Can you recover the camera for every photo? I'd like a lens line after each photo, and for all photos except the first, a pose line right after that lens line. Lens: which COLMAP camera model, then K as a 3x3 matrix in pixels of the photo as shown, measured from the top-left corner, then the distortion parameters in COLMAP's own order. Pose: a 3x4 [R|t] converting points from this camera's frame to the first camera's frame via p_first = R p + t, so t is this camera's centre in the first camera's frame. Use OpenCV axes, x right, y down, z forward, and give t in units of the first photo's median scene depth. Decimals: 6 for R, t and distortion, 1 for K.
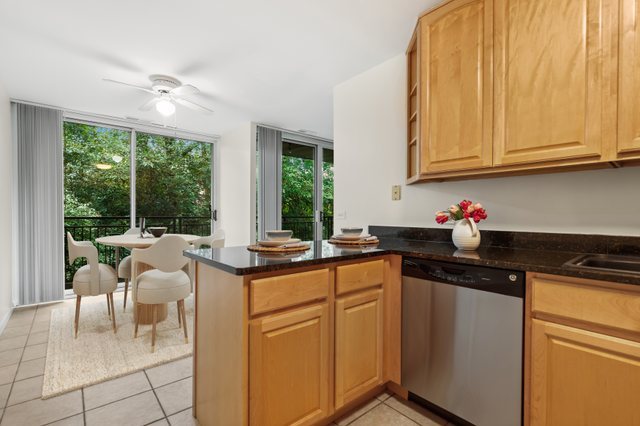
lens RADIAL K [[299.4, 0, 320.0], [0, 299.4, 213.0], [0, 0, 1]] dist [0.001852, 0.000944]
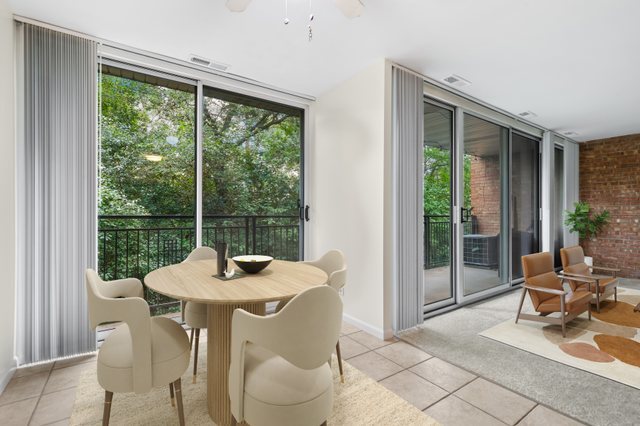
lens RADIAL K [[291.4, 0, 320.0], [0, 291.4, 213.0], [0, 0, 1]] dist [-0.003413, -0.000824]
pose [[0.994965, 0.002822, -0.100183, -0.294520], [-0.003003, 0.999994, -0.001655, 0.009371], [0.100178, 0.001948, 0.994968, 0.393567]]
